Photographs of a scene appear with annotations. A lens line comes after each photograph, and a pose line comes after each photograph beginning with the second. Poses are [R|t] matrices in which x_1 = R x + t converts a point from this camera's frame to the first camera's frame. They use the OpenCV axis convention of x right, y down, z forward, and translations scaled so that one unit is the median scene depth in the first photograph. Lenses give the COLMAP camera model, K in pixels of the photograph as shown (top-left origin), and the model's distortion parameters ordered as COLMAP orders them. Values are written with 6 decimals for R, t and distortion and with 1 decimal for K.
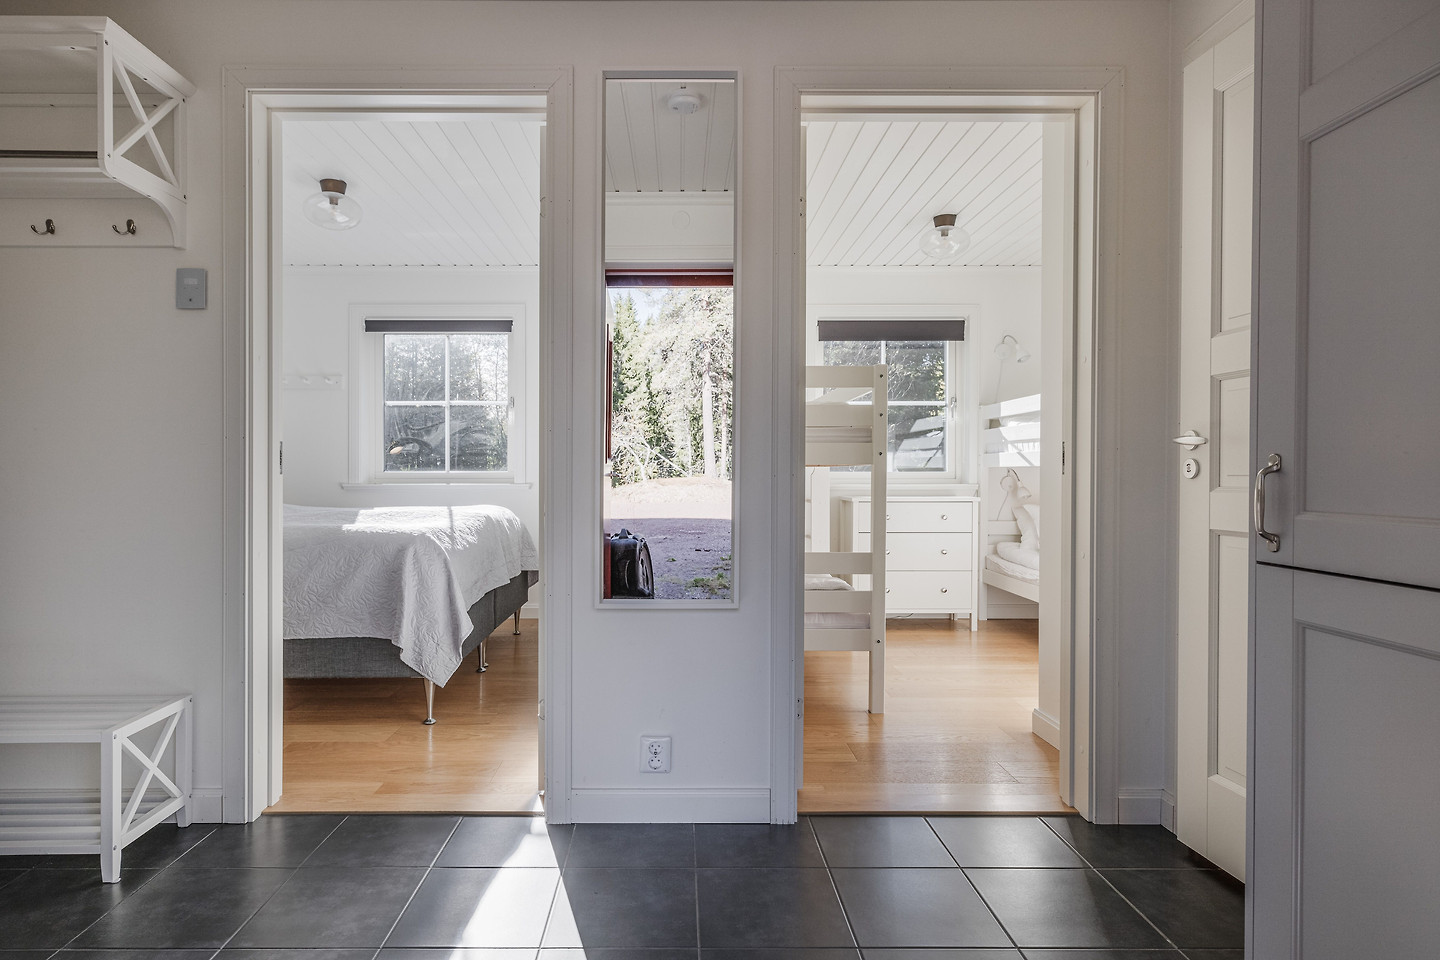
lens RADIAL K [[796.9, 0, 697.2], [0, 796.9, 477.9], [0, 0, 1]] dist [-0.001598, -0.000970]
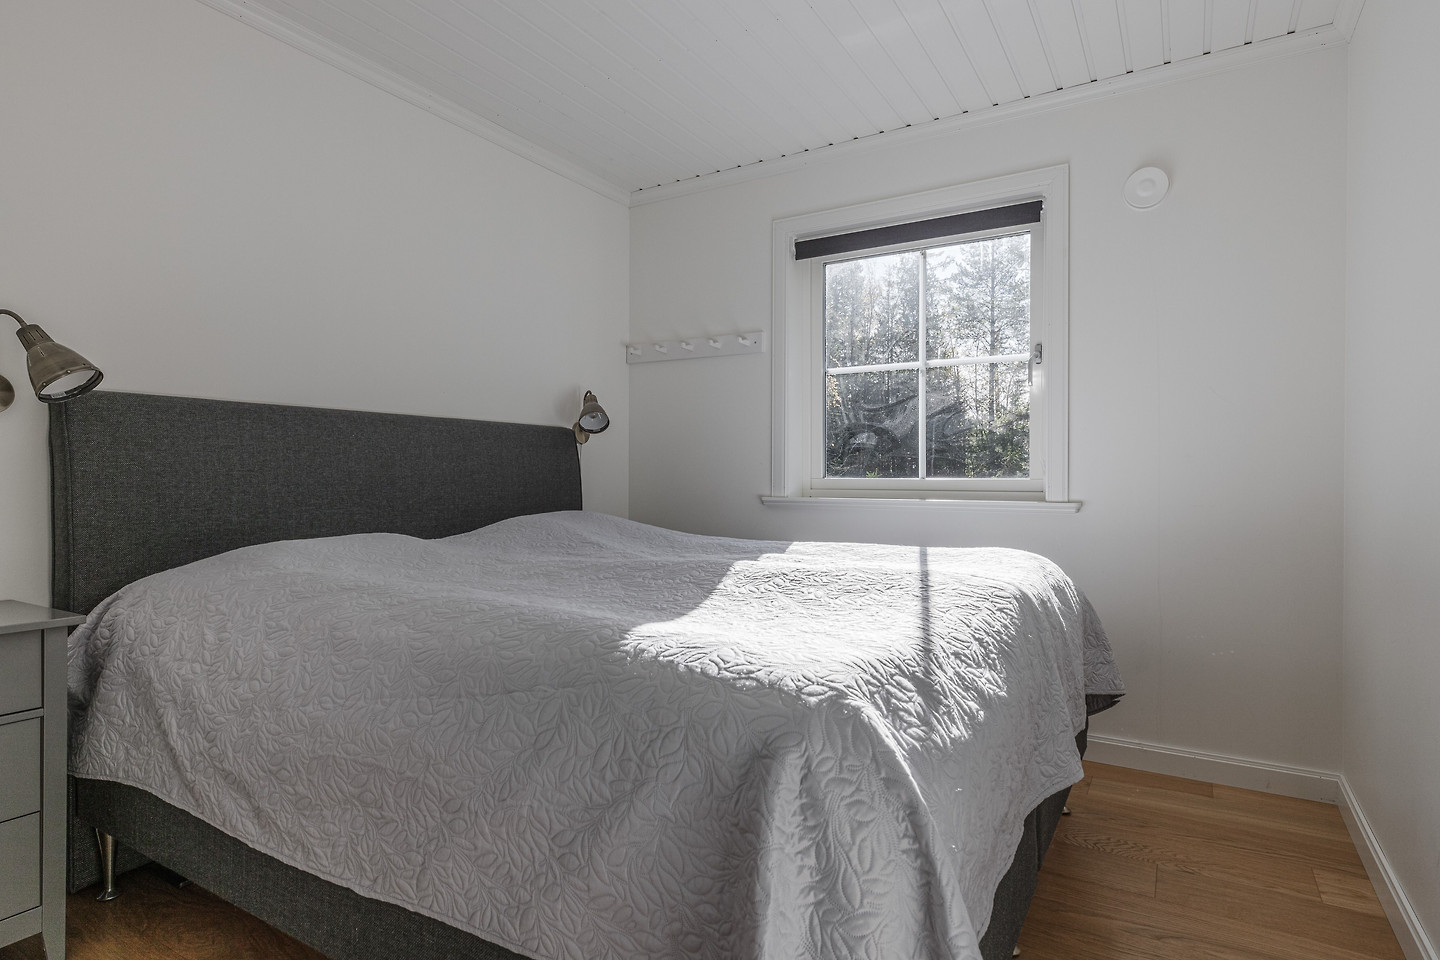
lens RADIAL K [[796.9, 0, 697.2], [0, 796.9, 477.9], [0, 0, 1]] dist [-0.001598, -0.000970]
pose [[0.836531, 0.002210, -0.547916, -0.128864], [-0.004835, 0.999983, -0.003348, -0.005469], [0.547899, 0.005450, 0.836527, 0.413486]]
